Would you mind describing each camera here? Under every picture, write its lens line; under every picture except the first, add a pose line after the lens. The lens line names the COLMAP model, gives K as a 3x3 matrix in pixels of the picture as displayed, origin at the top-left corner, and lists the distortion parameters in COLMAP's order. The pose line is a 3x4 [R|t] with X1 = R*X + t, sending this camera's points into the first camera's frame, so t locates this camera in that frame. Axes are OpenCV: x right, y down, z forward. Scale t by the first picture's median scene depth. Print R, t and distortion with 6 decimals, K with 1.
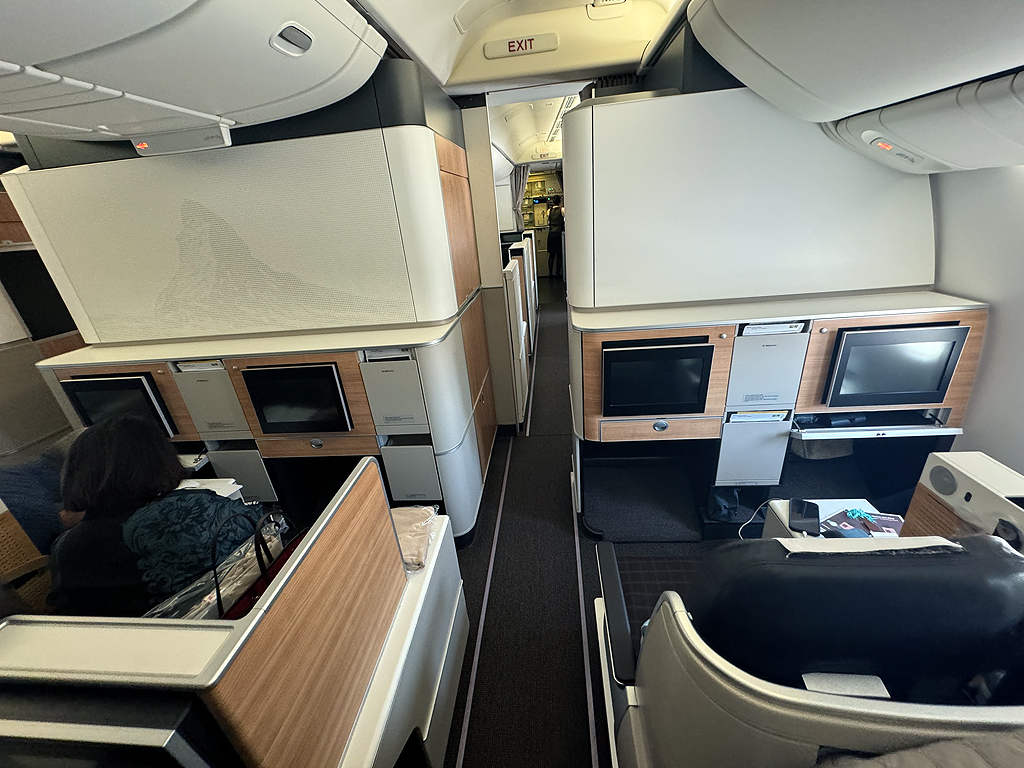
lens RADIAL K [[409.5, 0, 511.0], [0, 409.5, 385.9], [0, 0, 1]] dist [-0.000227, -0.000010]
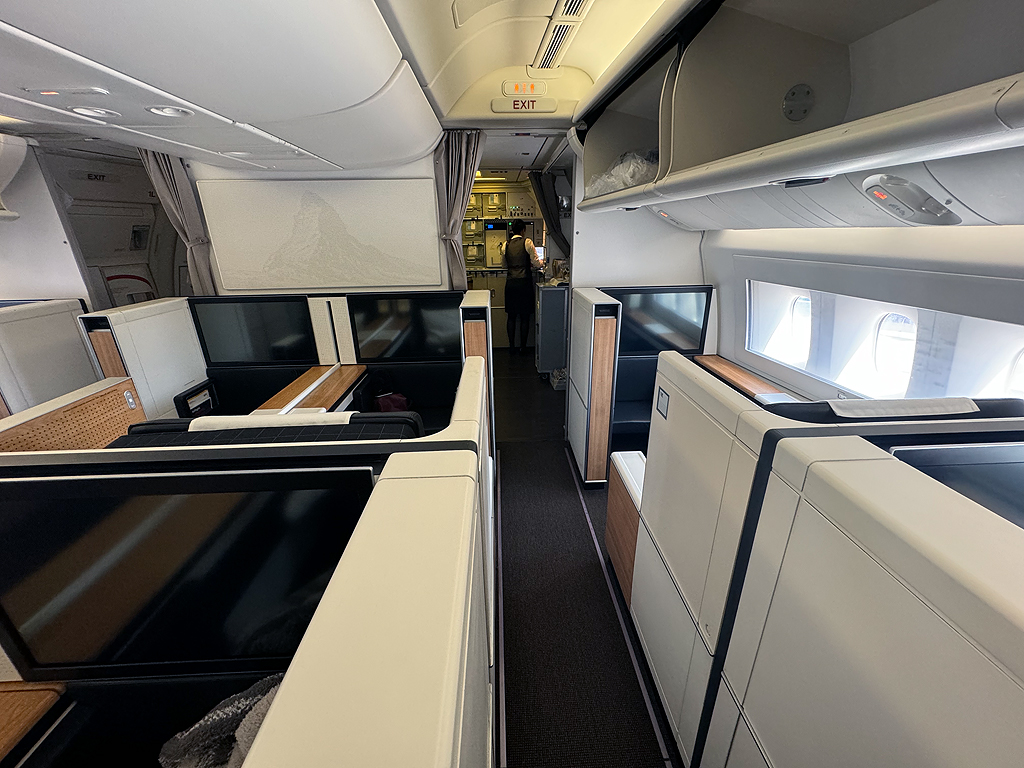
lens RADIAL K [[409.5, 0, 513.3], [0, 409.5, 383.3], [0, 0, 1]] dist [-0.000227, -0.000010]
pose [[0.989342, 0.021780, 0.143973, 0.017487], [-0.012639, 0.997863, -0.064100, -0.212127], [-0.145061, 0.061597, 0.987503, 0.482697]]
